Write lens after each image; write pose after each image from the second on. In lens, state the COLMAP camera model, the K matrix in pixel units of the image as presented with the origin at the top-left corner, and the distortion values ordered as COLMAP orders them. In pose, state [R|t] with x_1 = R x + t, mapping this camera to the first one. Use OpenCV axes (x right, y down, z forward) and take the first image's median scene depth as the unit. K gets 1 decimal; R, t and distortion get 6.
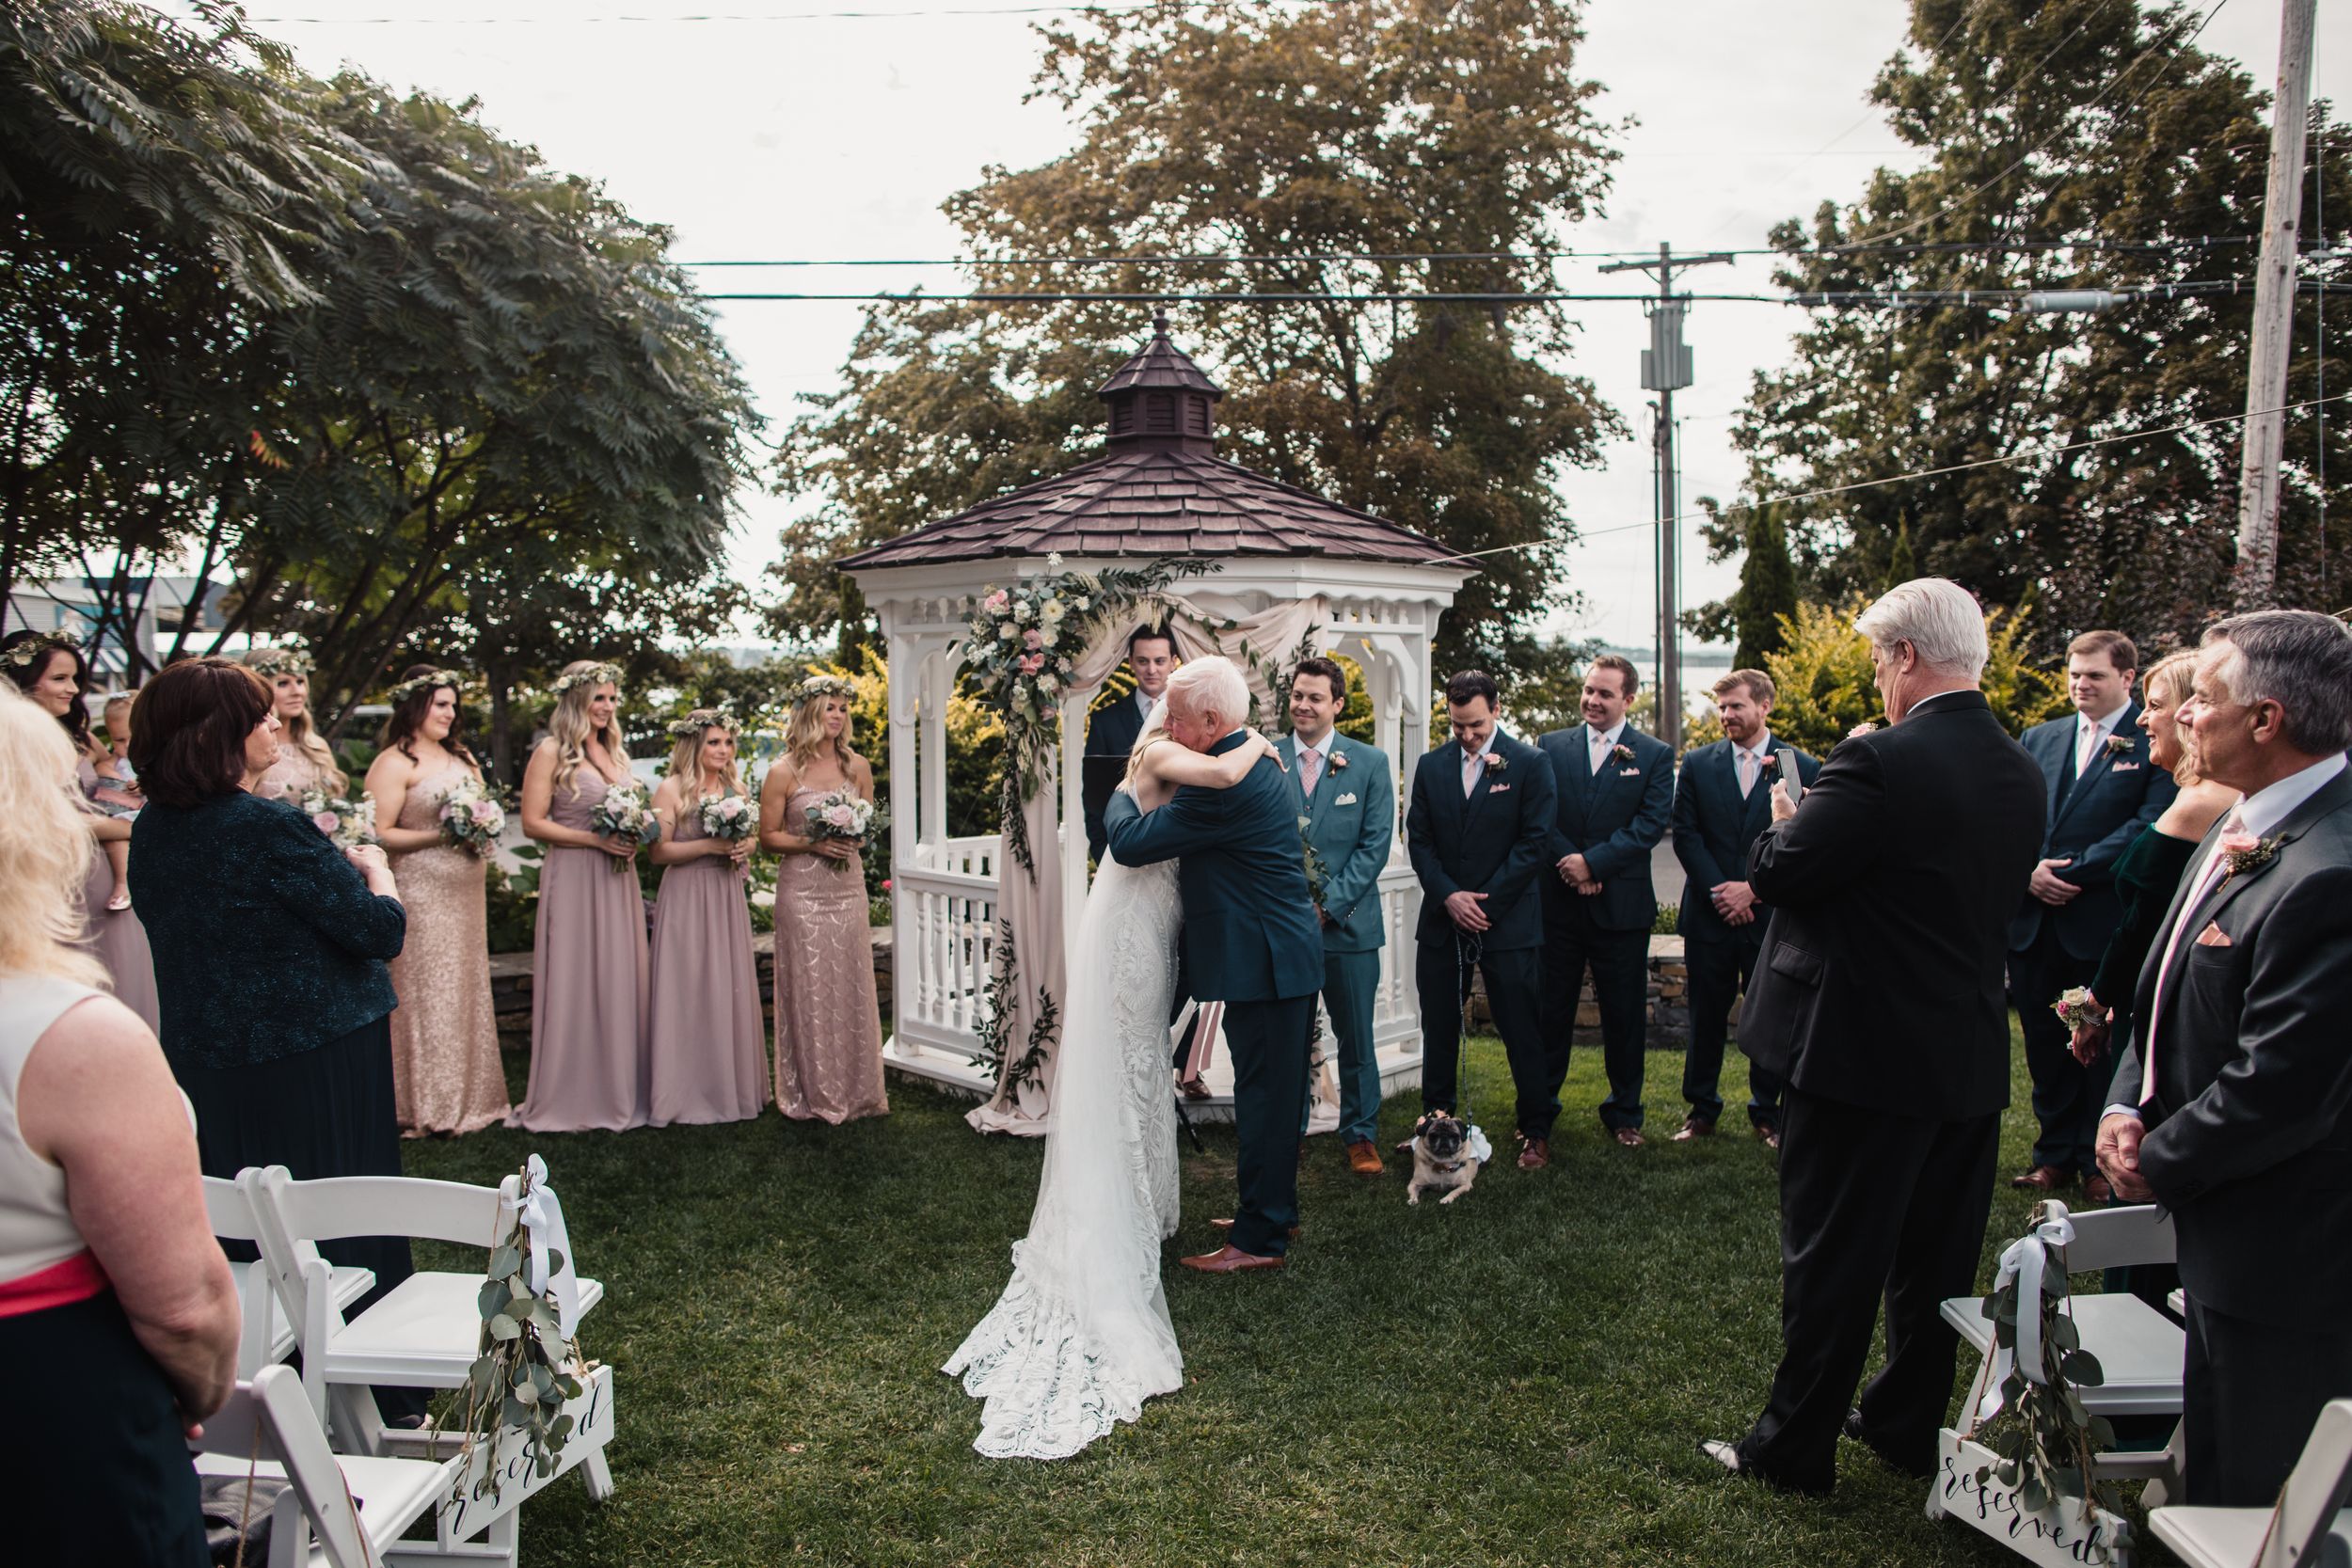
lens RADIAL K [[1653.4, 0, 1162.0], [0, 1653.4, 791.4], [0, 0, 1]] dist [-0.002273, 0.004170]
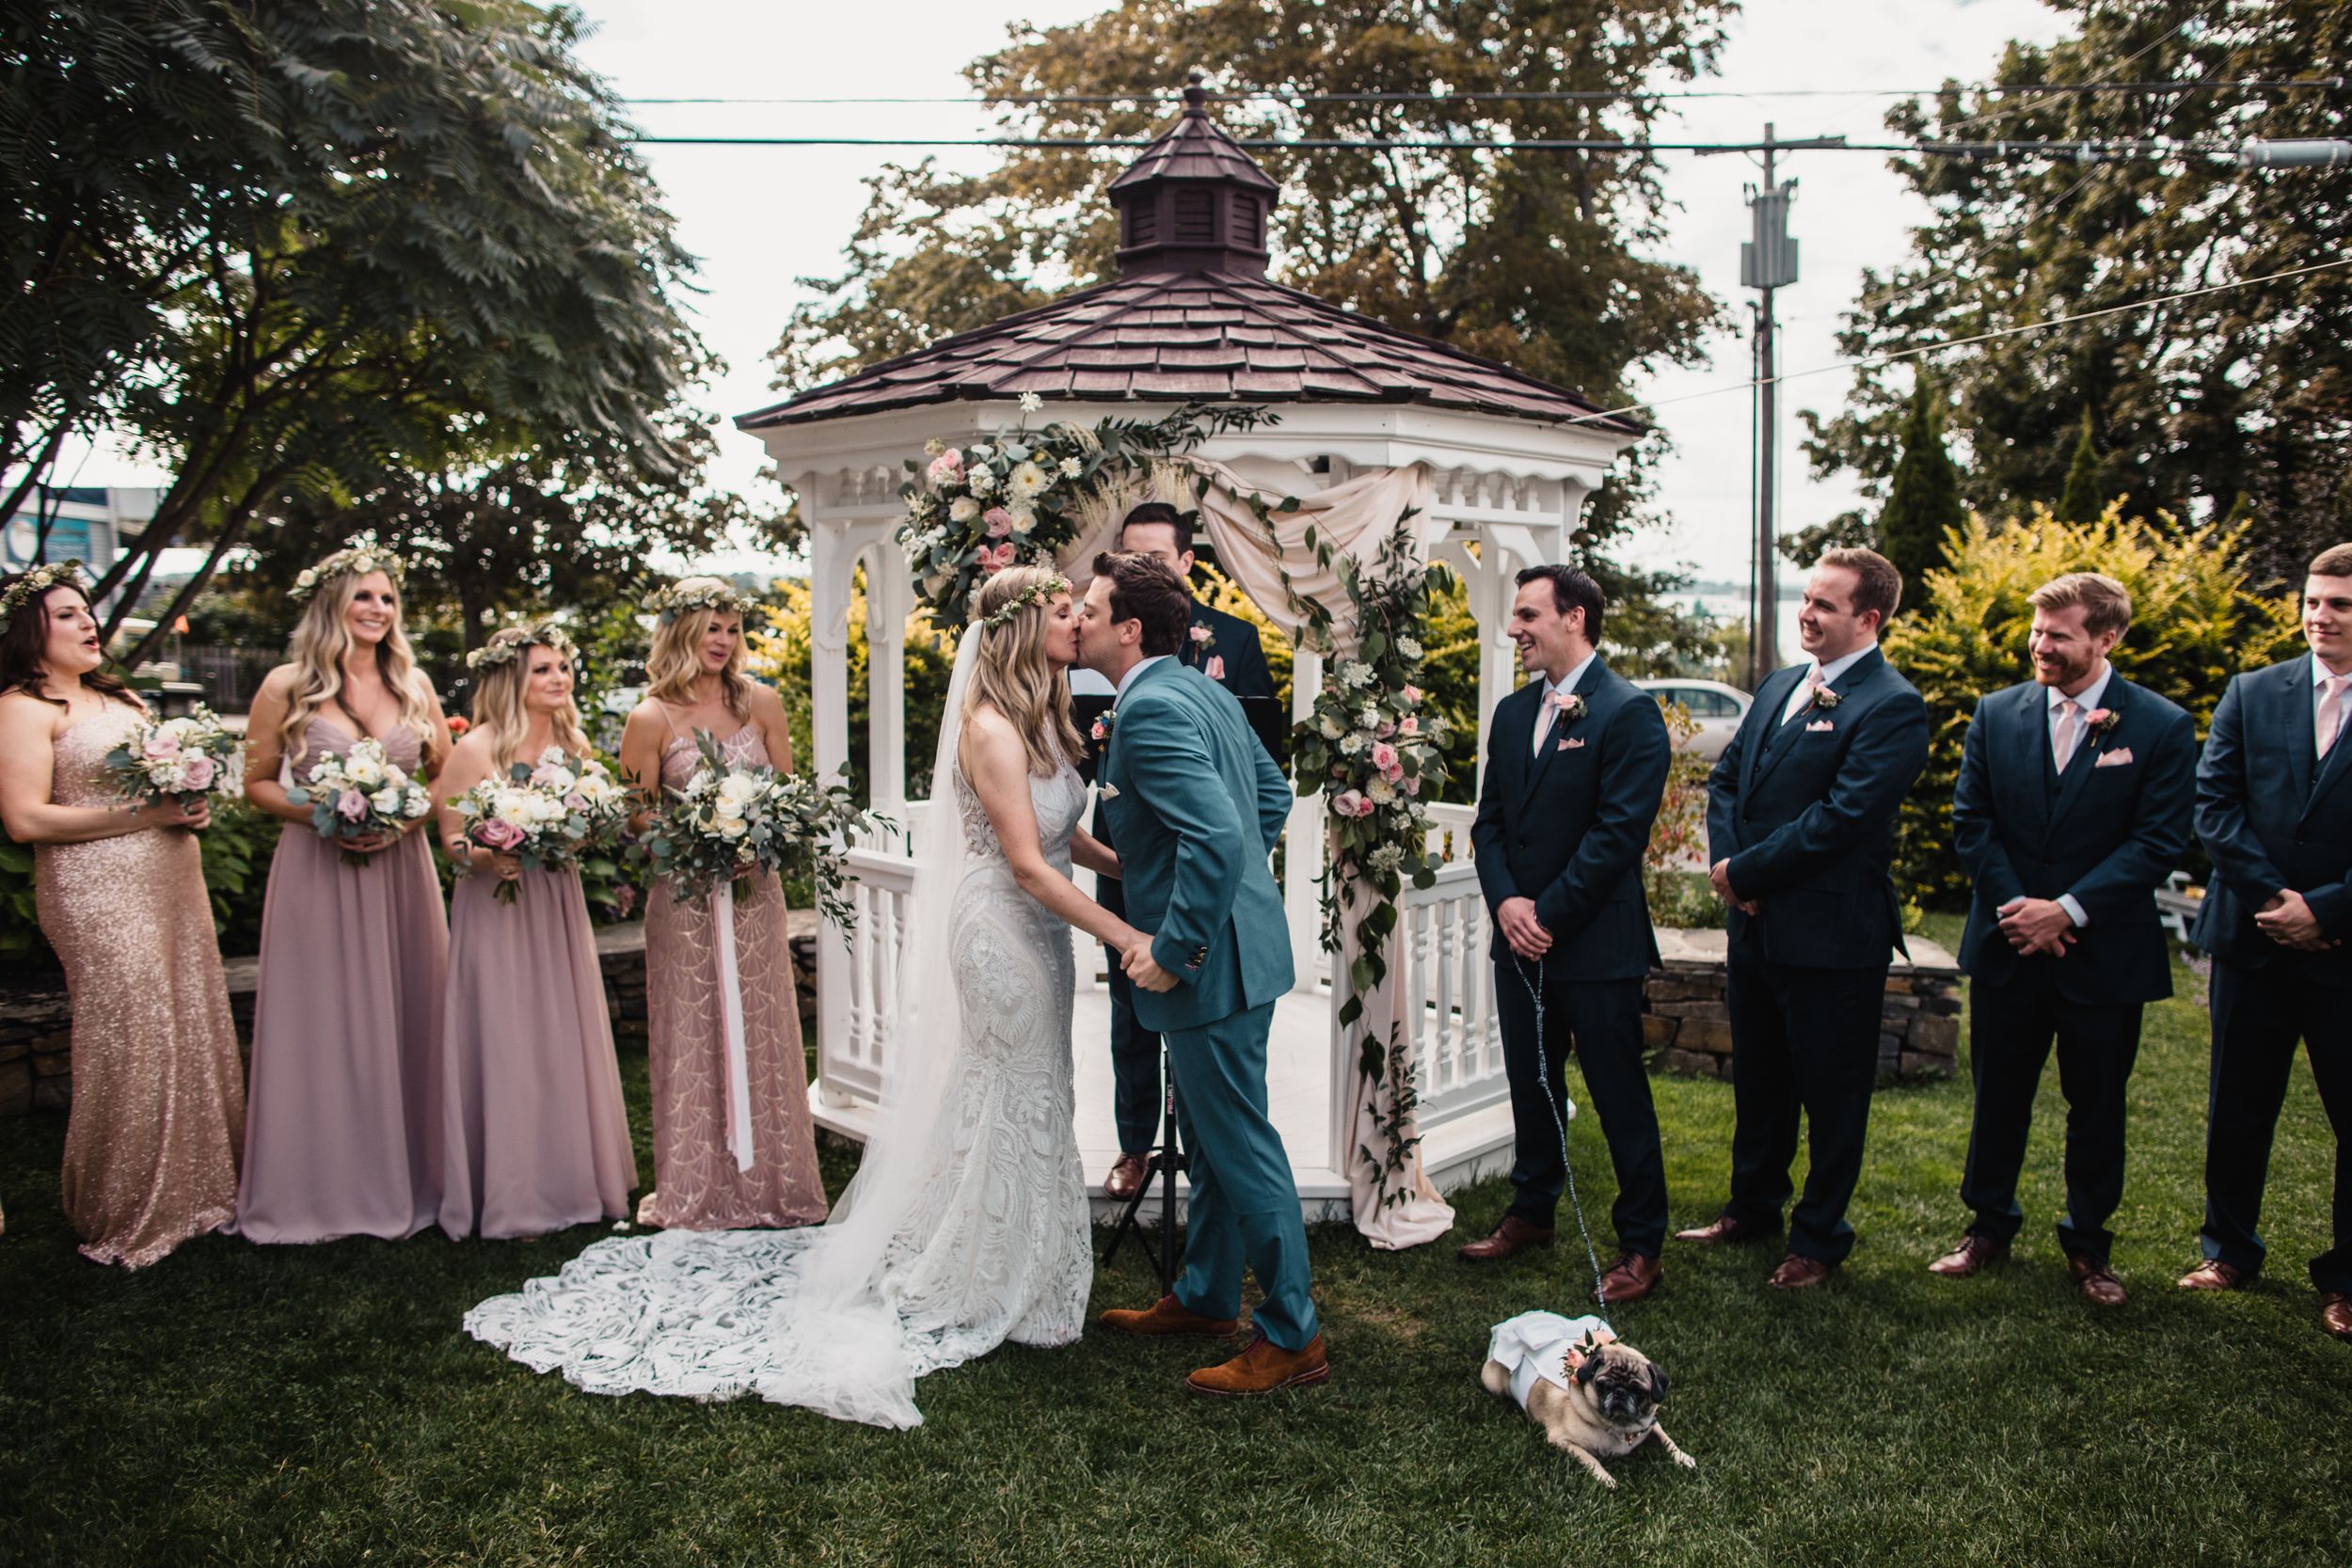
lens RADIAL K [[1739.9, 0, 1176.0], [0, 1739.9, 784.0], [0, 0, 1]] dist [-0.011608, 0.003297]
pose [[0.999816, 0.009536, -0.016643, 0.001525], [-0.008978, 0.999406, 0.033284, -0.001898], [0.016951, -0.033129, 0.999307, 0.058777]]
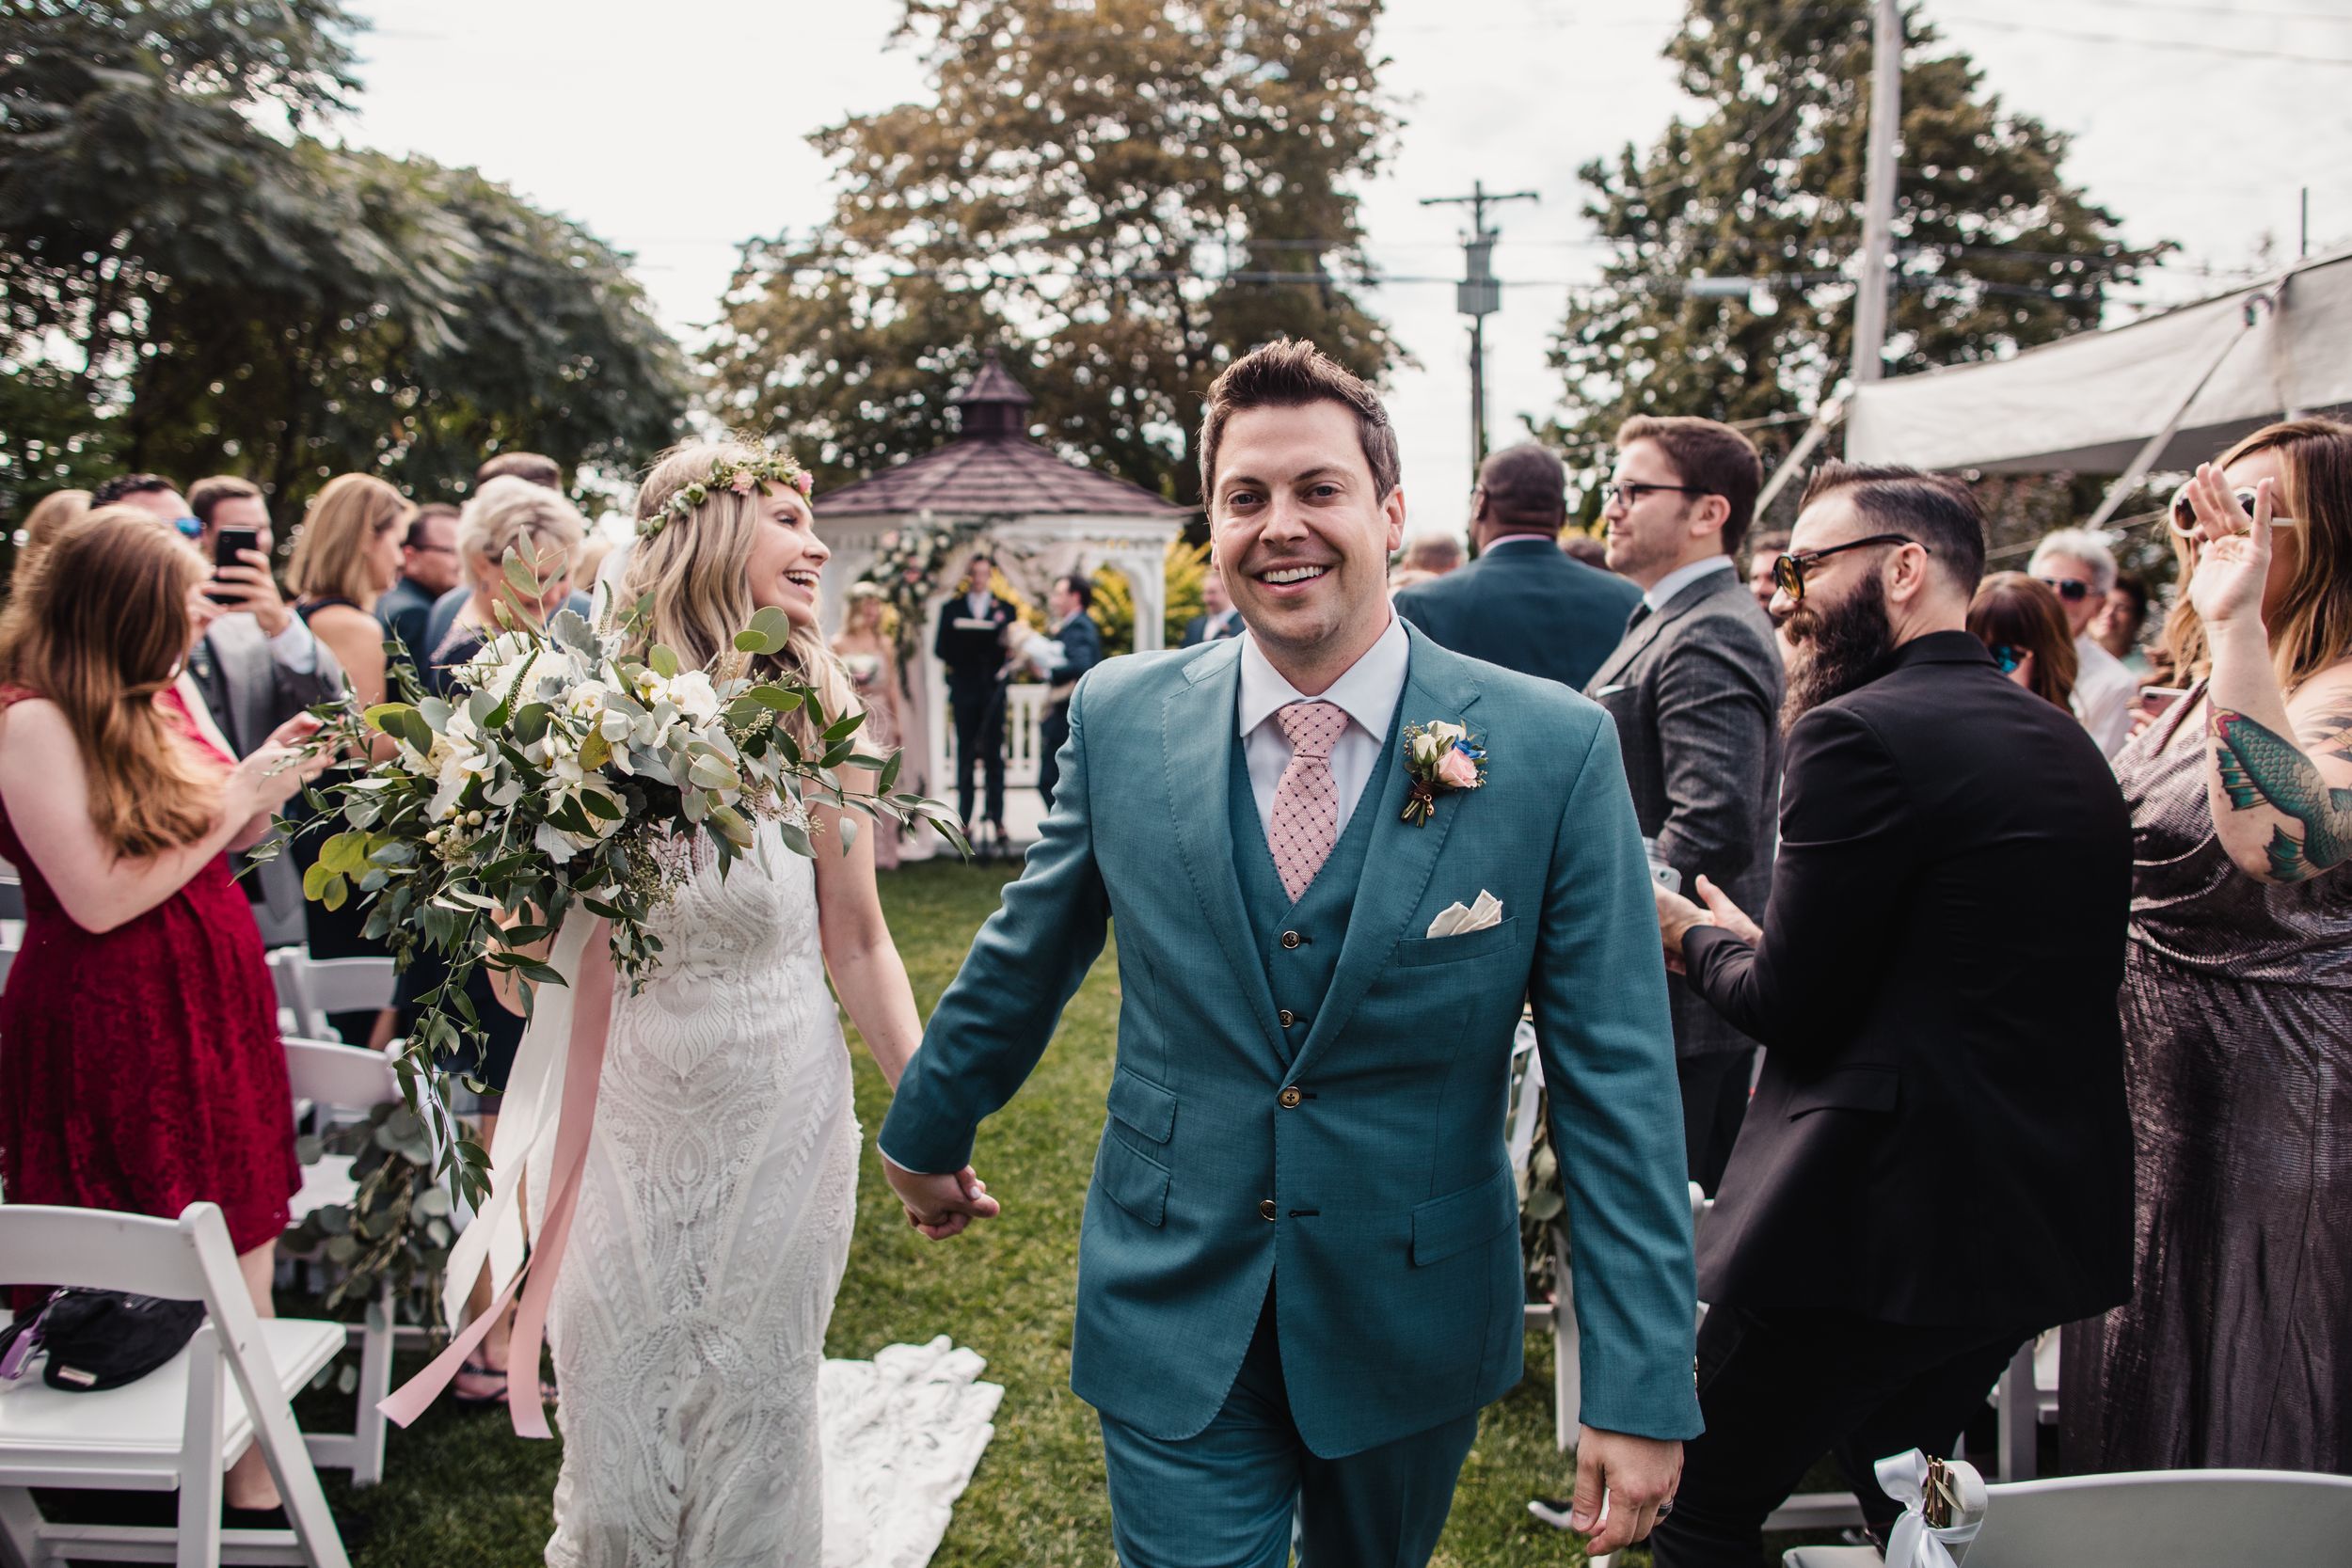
lens RADIAL K [[1728.9, 0, 1165.1], [0, 1728.9, 703.5], [0, 0, 1]] dist [0.001475, 0.000918]
pose [[0.996429, -0.002101, 0.084414, 0.005928], [0.001826, 0.999993, 0.003329, 0.009564], [-0.084420, -0.003163, 0.996425, -0.159750]]
